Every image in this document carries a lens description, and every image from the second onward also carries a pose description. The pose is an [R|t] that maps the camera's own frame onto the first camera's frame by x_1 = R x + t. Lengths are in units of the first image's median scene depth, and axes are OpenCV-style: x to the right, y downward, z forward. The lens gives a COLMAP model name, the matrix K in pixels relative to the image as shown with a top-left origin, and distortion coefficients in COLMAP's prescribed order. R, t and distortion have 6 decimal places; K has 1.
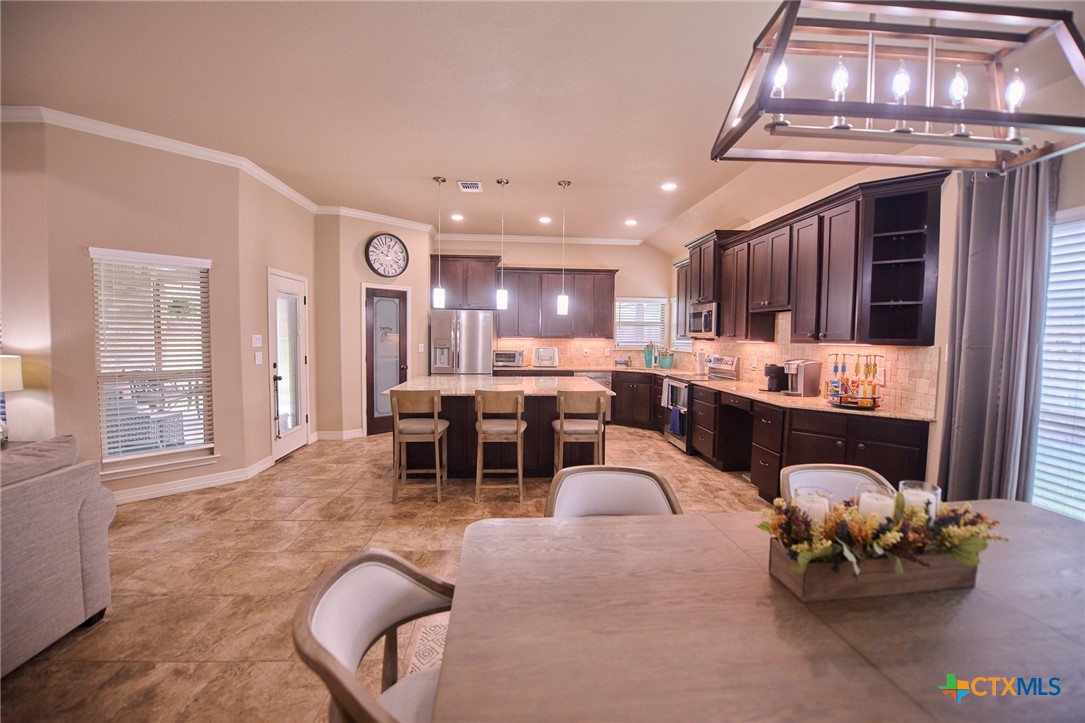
lens RADIAL K [[440.8, 0, 541.1], [0, 440.8, 362.5], [0, 0, 1]] dist [-0.026143, -0.000498]
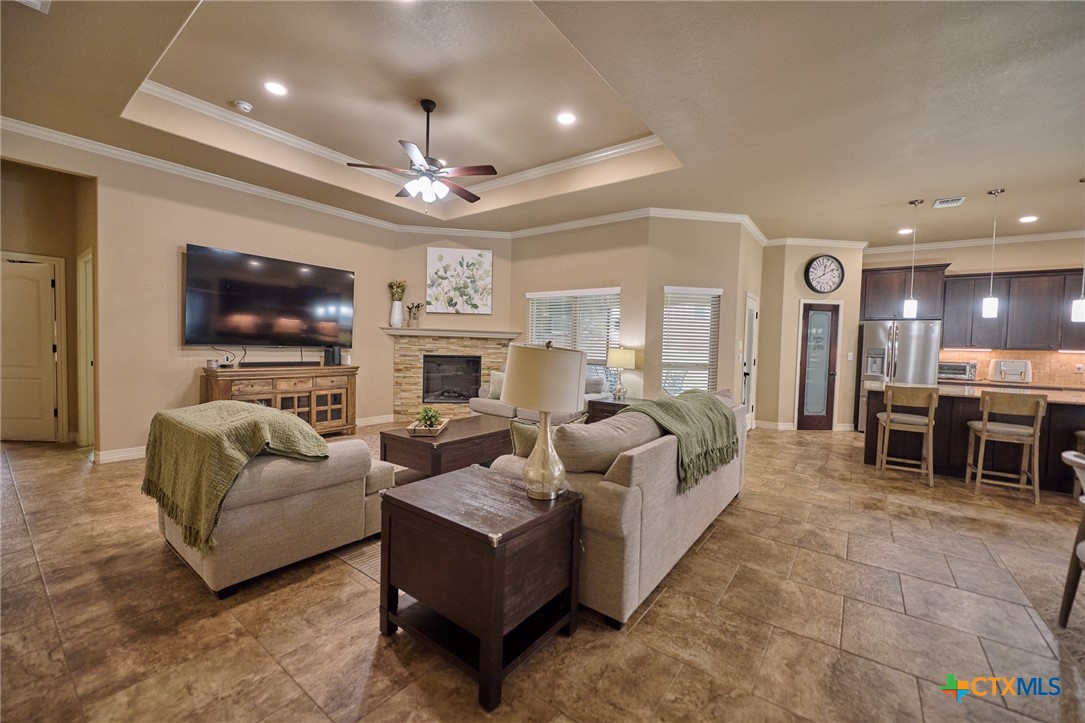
lens RADIAL K [[429.8, 0, 540.6], [0, 429.8, 359.7], [0, 0, 1]] dist [-0.010163, -0.000262]
pose [[0.754809, 0.031578, -0.655184, -0.187539], [-0.058253, 0.998121, -0.019004, 0.045611], [0.653353, 0.052511, 0.755230, -0.337669]]
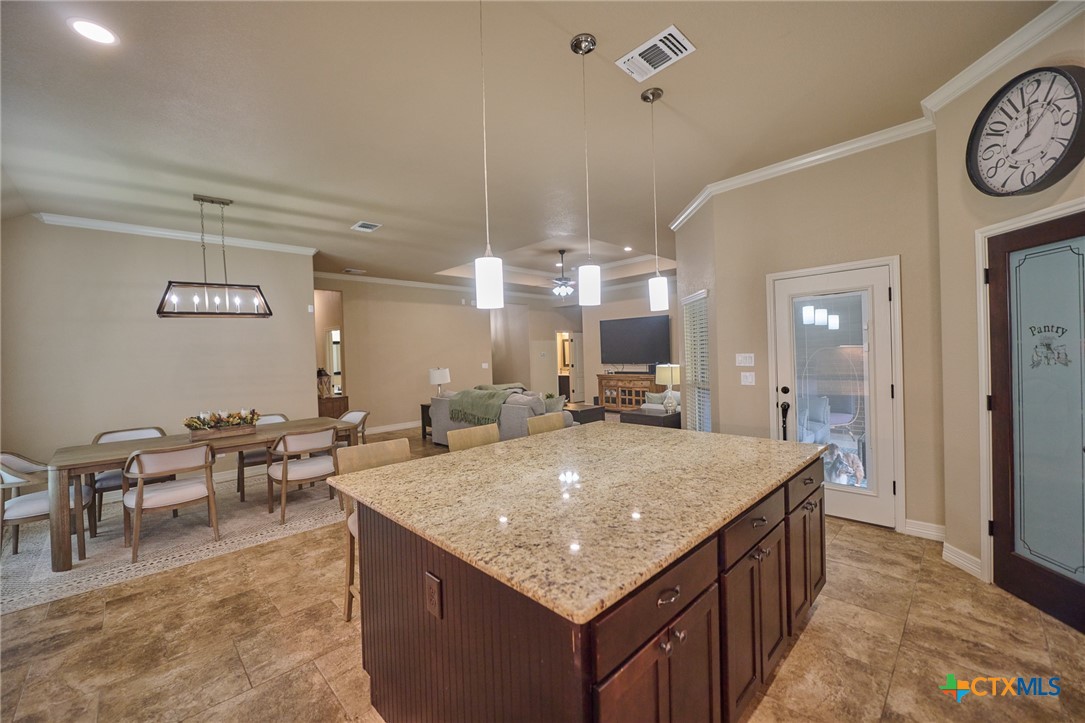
lens RADIAL K [[429.8, 0, 540.6], [0, 429.8, 359.7], [0, 0, 1]] dist [-0.010163, -0.000262]
pose [[-0.760902, 0.022049, -0.648492, 0.217781], [-0.015763, 0.998499, 0.052444, -0.071579], [0.648675, 0.050127, -0.759413, 1.108528]]
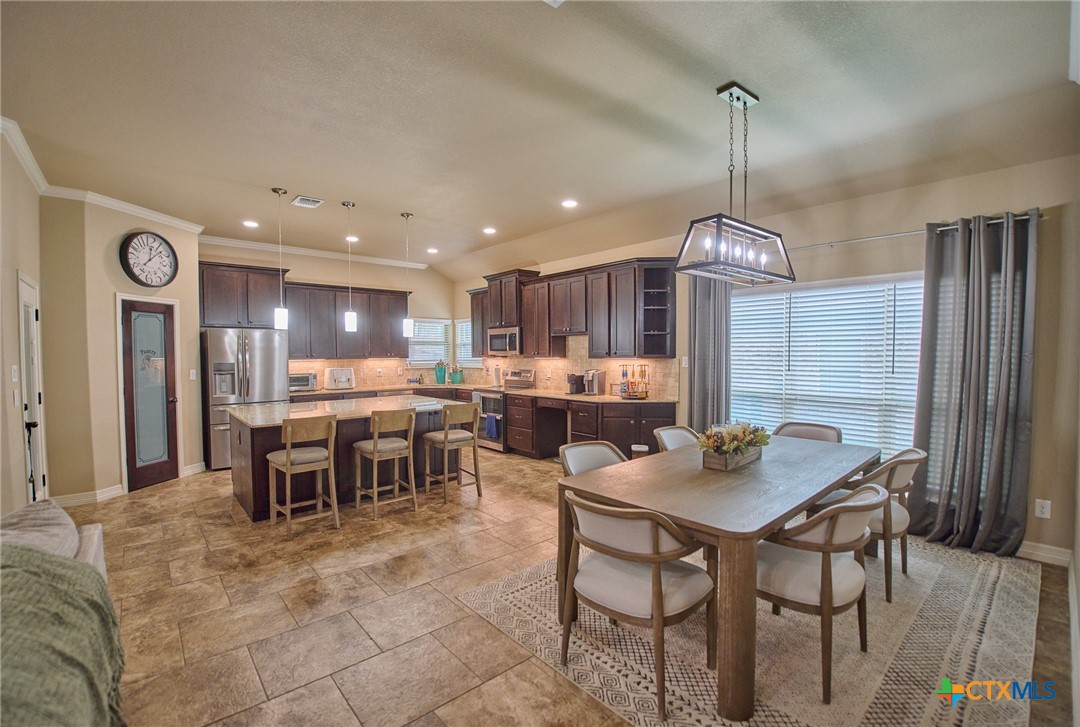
lens RADIAL K [[464.6, 0, 541.6], [0, 464.6, 368.9], [0, 0, 1]] dist [-0.028038, -0.000327]
pose [[0.797588, -0.037734, 0.602021, -0.315024], [0.052283, 0.998610, -0.006675, -0.005554], [-0.600933, 0.036800, 0.798452, -0.074883]]
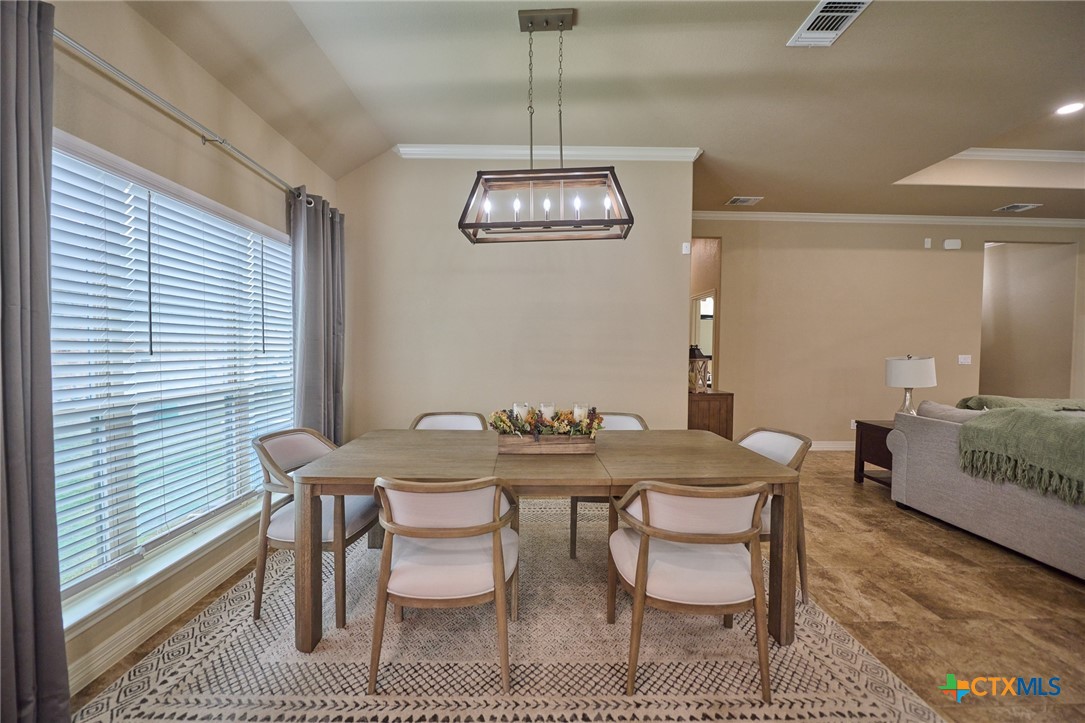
lens RADIAL K [[433.1, 0, 542.5], [0, 433.1, 361.5], [0, 0, 1]] dist [-0.003556, -0.000343]
pose [[-0.998611, -0.020628, 0.048482, 0.144569], [-0.016199, 0.995808, 0.090021, -0.015517], [-0.050135, 0.089111, -0.994759, 0.612661]]
